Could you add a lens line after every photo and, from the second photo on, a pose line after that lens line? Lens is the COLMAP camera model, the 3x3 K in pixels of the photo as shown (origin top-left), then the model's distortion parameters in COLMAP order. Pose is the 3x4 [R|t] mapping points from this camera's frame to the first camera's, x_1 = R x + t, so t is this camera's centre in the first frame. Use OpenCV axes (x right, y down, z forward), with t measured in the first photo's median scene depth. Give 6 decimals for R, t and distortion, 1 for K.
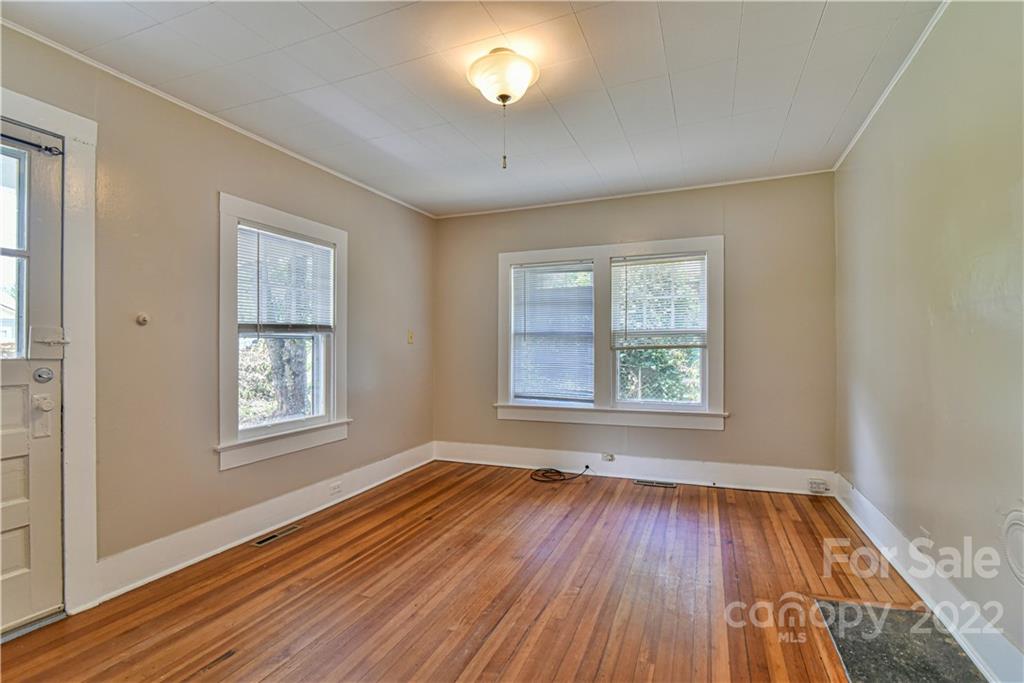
lens RADIAL K [[473.3, 0, 511.5], [0, 473.3, 340.8], [0, 0, 1]] dist [-0.018144, 0.000131]
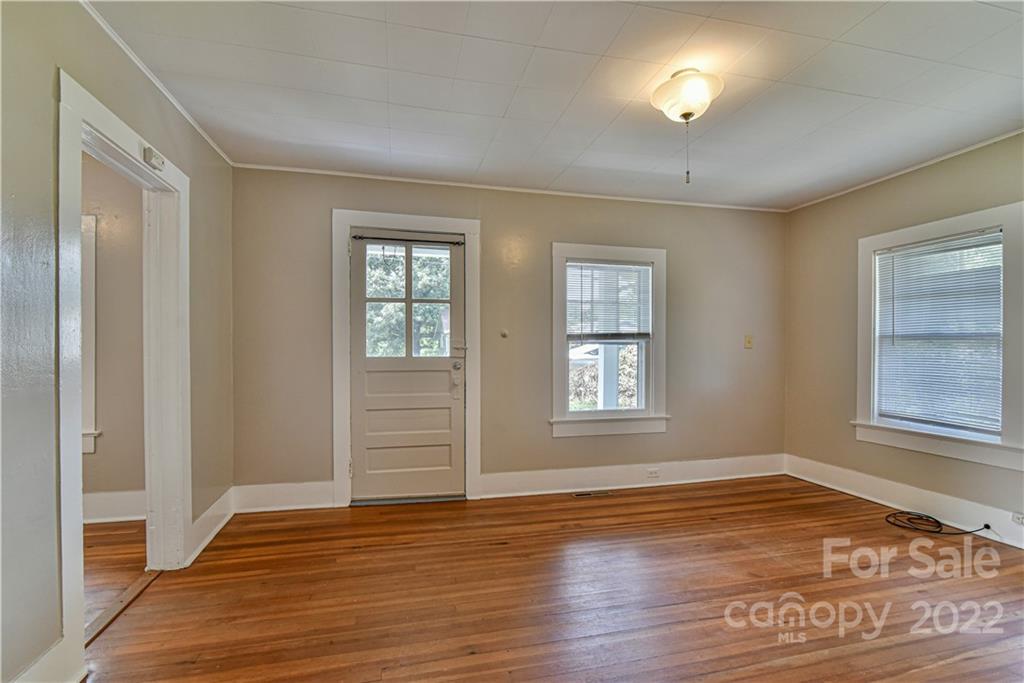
lens RADIAL K [[473.3, 0, 509.2], [0, 473.3, 351.1], [0, 0, 1]] dist [-0.018144, 0.000131]
pose [[0.582346, 0.008233, -0.812899, 0.368117], [0.005066, 0.999893, 0.013756, -0.005520], [0.812925, -0.012129, 0.582242, 0.039856]]
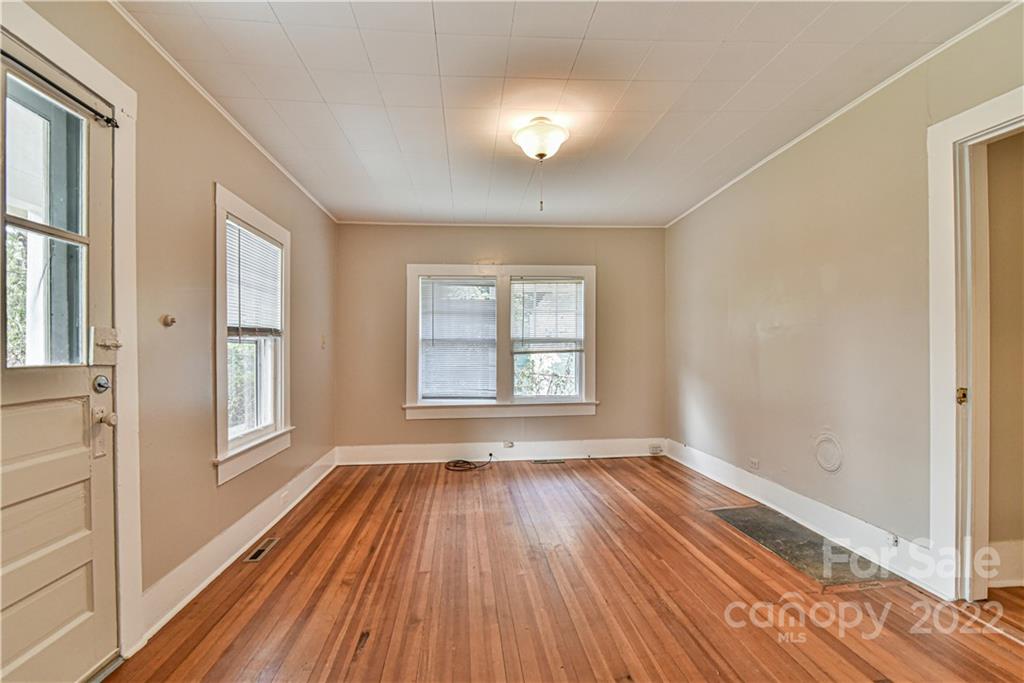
lens RADIAL K [[473.3, 0, 501.7], [0, 473.3, 350.0], [0, 0, 1]] dist [-0.018144, 0.000131]
pose [[0.889852, -0.000850, 0.456248, -0.421857], [-0.002161, 0.999979, 0.006078, 0.002504], [-0.456243, -0.006395, 0.889832, -0.056386]]
